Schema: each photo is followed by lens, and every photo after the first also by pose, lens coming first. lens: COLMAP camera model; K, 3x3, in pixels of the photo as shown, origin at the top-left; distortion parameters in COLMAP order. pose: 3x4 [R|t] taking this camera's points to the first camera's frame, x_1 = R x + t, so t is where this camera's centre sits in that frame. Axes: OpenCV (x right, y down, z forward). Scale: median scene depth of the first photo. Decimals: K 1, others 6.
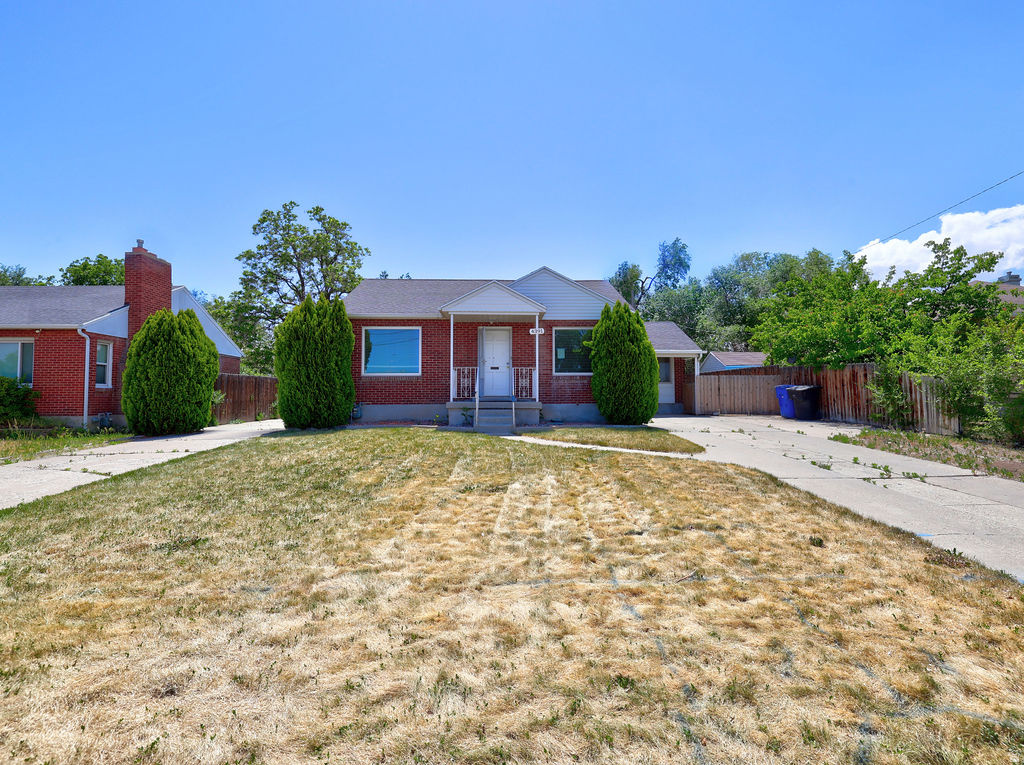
lens RADIAL K [[485.6, 0, 516.0], [0, 485.6, 370.2], [0, 0, 1]] dist [-0.000920, -0.000667]
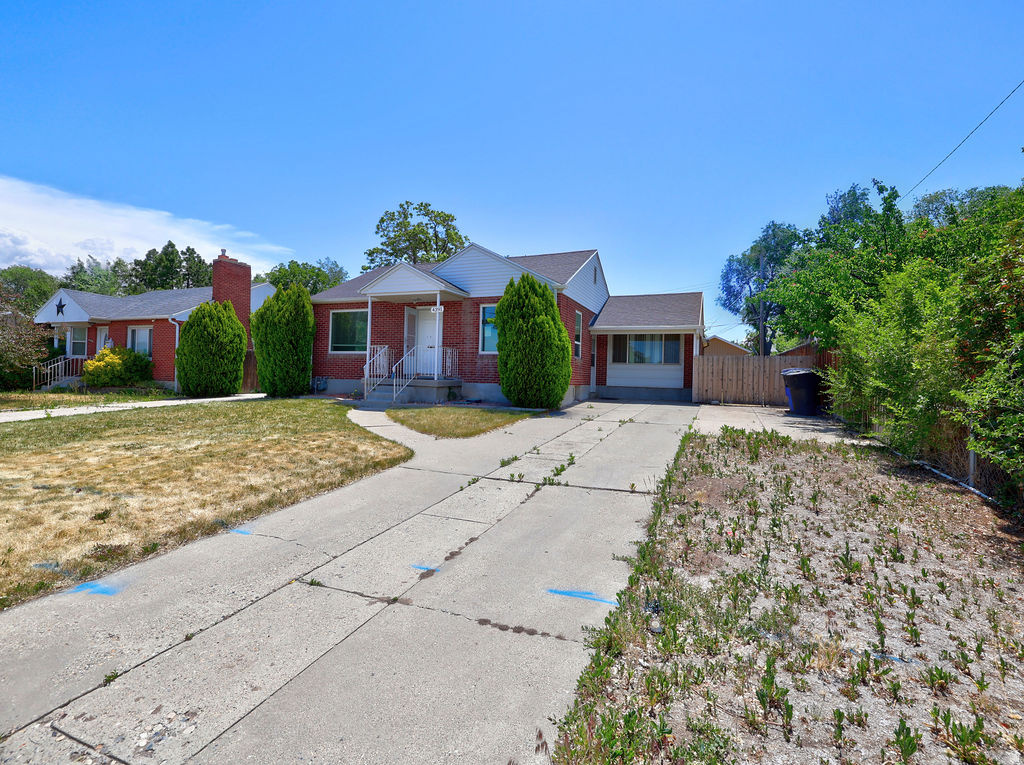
lens RADIAL K [[485.6, 0, 516.0], [0, 485.6, 370.2], [0, 0, 1]] dist [-0.000920, -0.000667]
pose [[0.909819, 0.019303, -0.414556, 0.555004], [-0.003840, 0.999267, 0.038101, 0.005699], [0.414987, -0.033073, 0.909226, 0.141028]]
